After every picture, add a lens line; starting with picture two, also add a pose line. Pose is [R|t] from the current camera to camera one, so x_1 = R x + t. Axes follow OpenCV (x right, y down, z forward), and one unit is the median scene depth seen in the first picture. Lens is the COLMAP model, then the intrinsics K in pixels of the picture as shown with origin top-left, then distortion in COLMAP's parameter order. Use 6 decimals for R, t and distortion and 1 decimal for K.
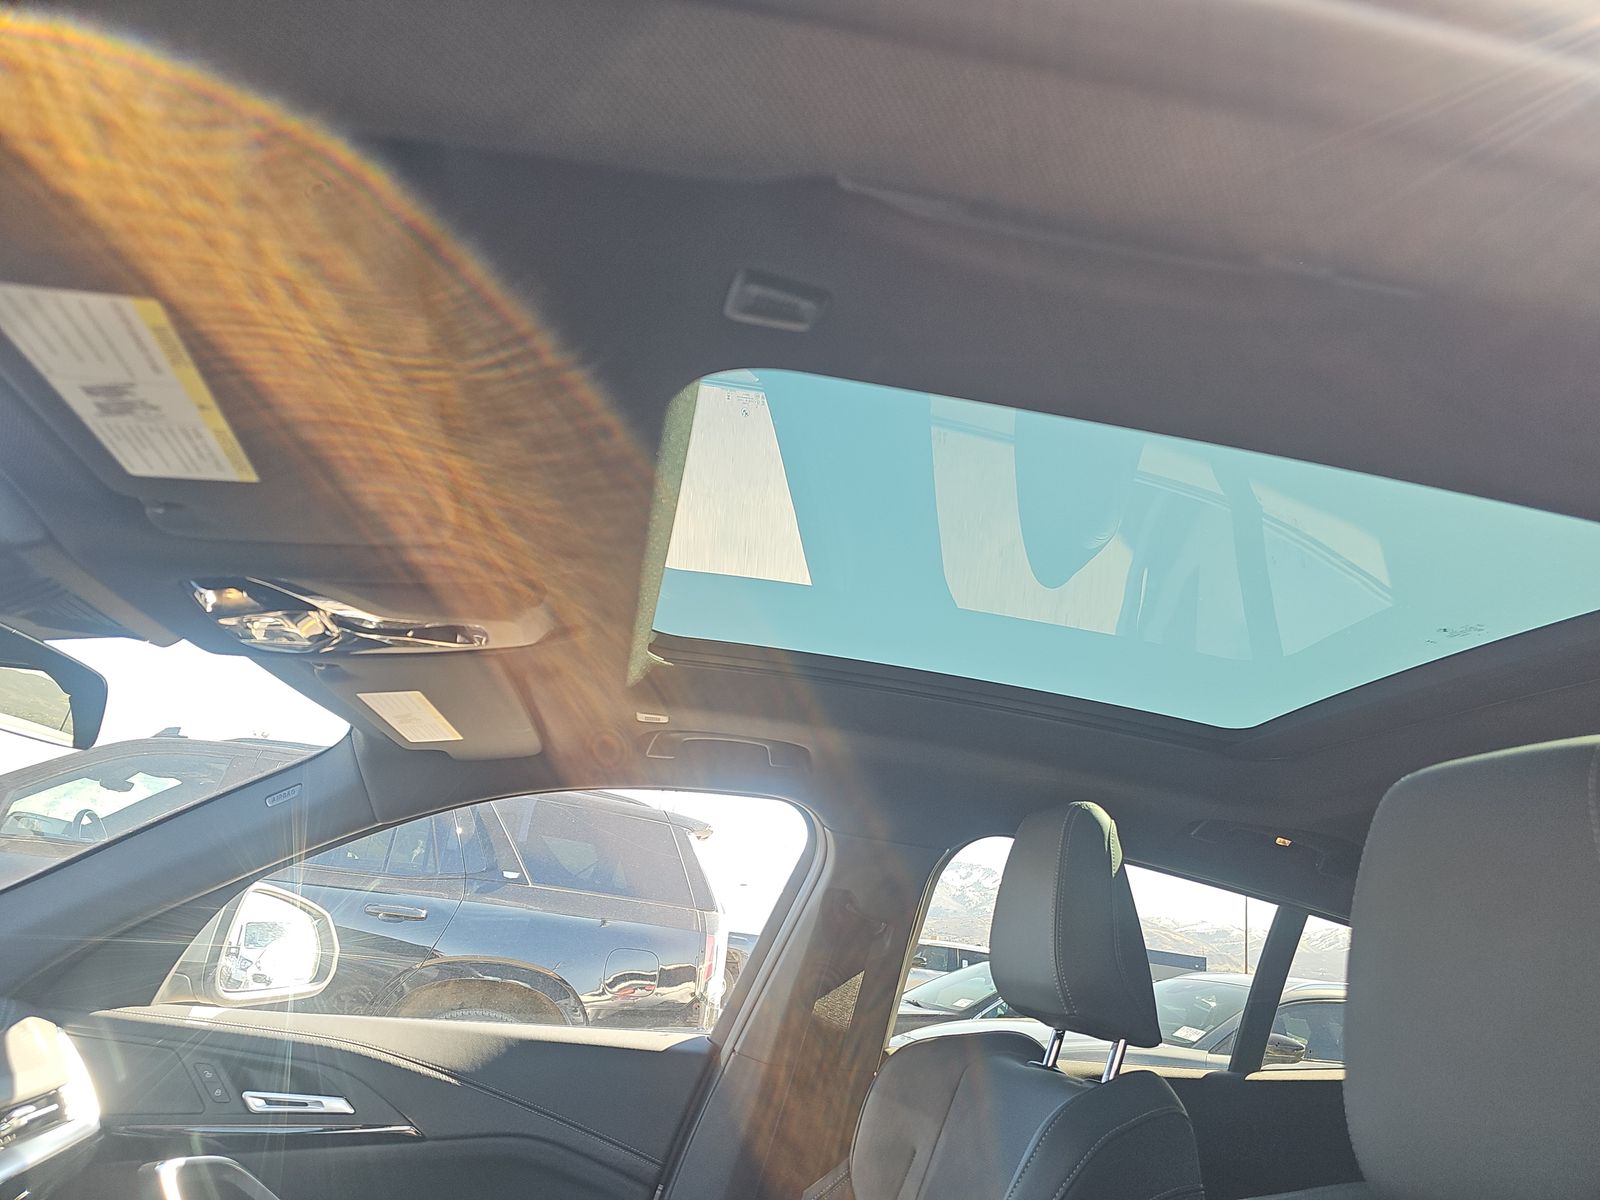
lens RADIAL K [[1091.4, 0, 800.0], [0, 1091.4, 600.0], [0, 0, 1]] dist [0.057431, -0.043624]
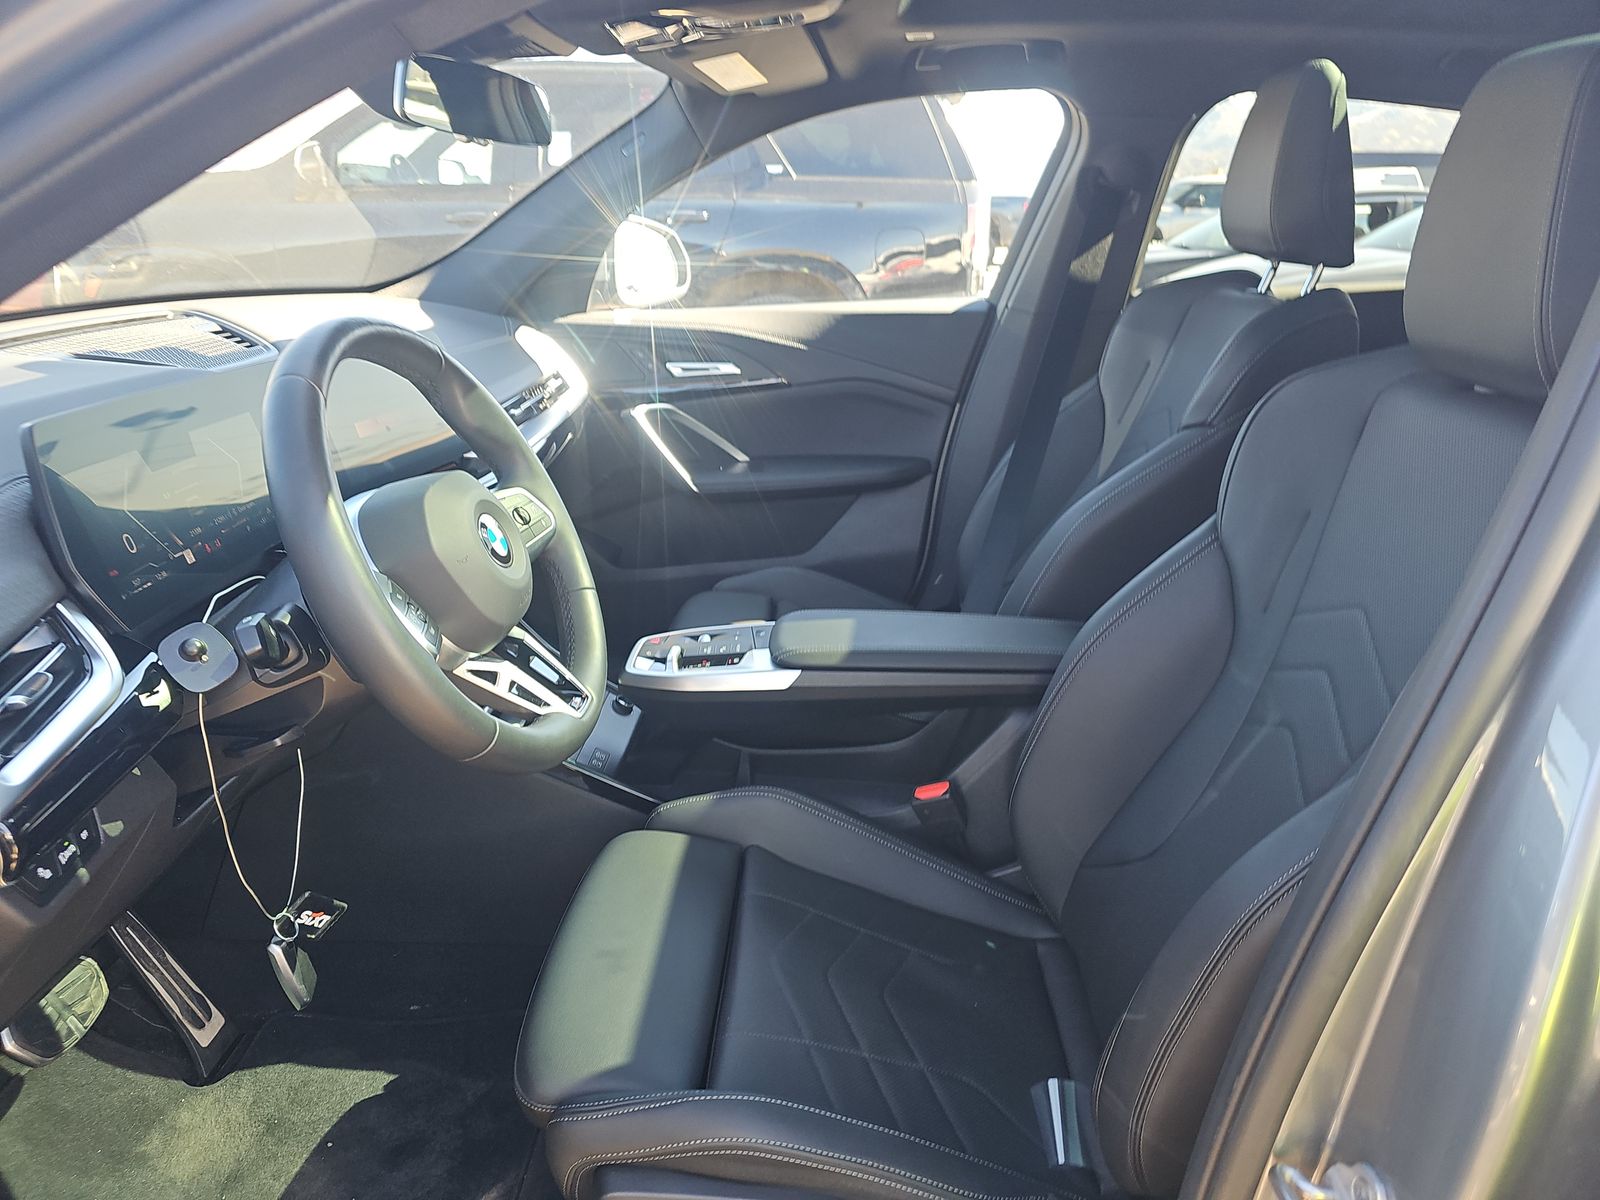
lens RADIAL K [[1068.2, 0, 800.0], [0, 1068.2, 600.0], [0, 0, 1]] dist [0.095551, -0.091733]
pose [[0.969455, -0.028599, -0.243595, 0.003295], [0.169534, 0.795853, 0.581271, -0.095735], [0.177242, -0.604814, 0.776393, -0.238804]]
